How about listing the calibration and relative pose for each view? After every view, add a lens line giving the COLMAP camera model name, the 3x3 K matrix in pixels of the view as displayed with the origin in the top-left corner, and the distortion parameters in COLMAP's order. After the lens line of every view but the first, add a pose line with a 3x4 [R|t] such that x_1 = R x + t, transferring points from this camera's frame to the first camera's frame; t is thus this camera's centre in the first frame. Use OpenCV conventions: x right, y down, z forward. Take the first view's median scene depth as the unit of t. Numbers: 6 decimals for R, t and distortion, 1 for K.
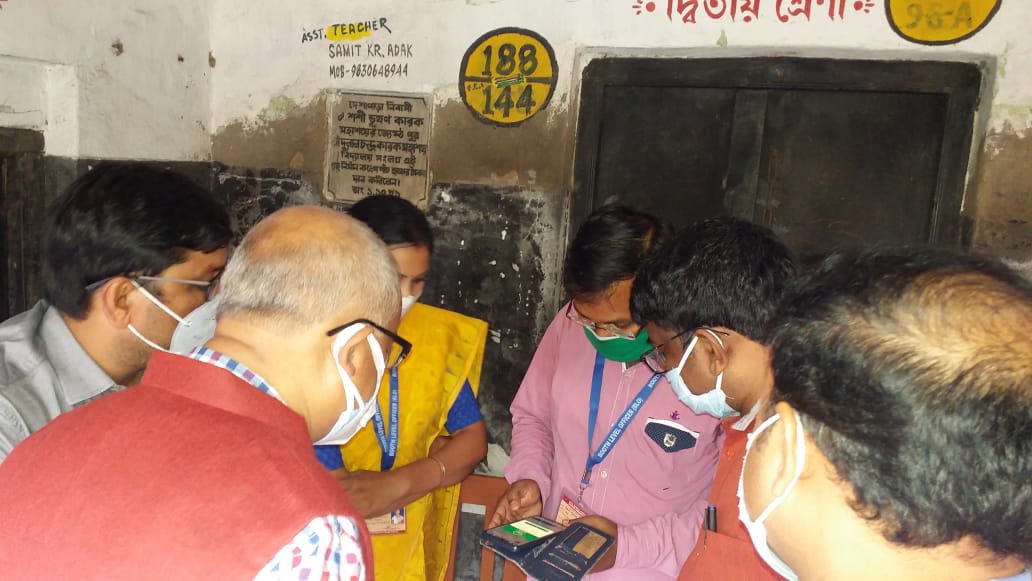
lens RADIAL K [[719.1, 0, 545.1], [0, 719.1, 288.7], [0, 0, 1]] dist [0.155375, -0.215792]
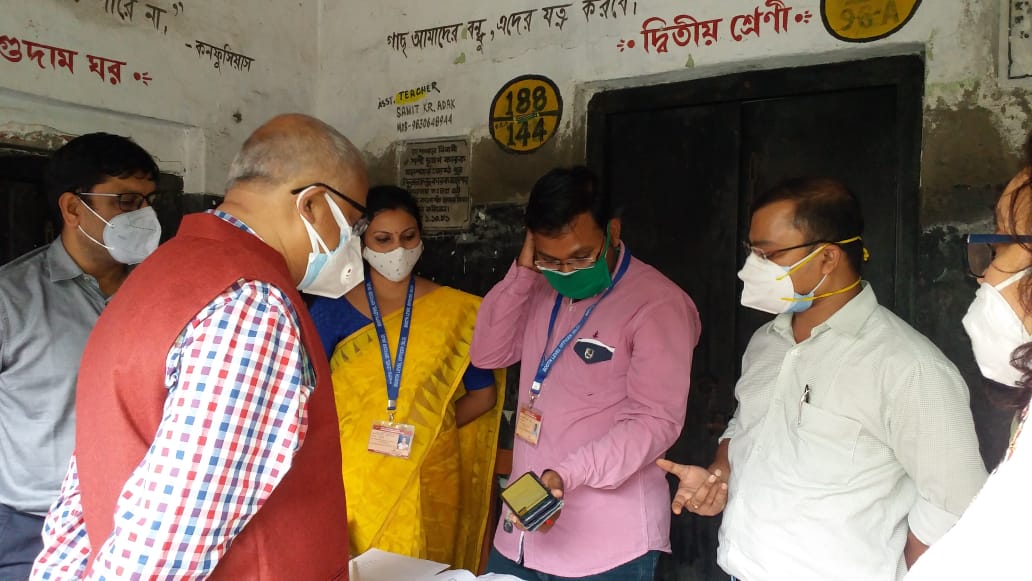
lens RADIAL K [[719.1, 0, 545.1], [0, 719.1, 288.7], [0, 0, 1]] dist [0.155375, -0.215792]
pose [[0.976058, -0.047243, -0.212317, 0.226121], [0.019856, 0.991404, -0.129318, 0.158979], [0.216602, 0.122006, 0.968606, -0.141502]]
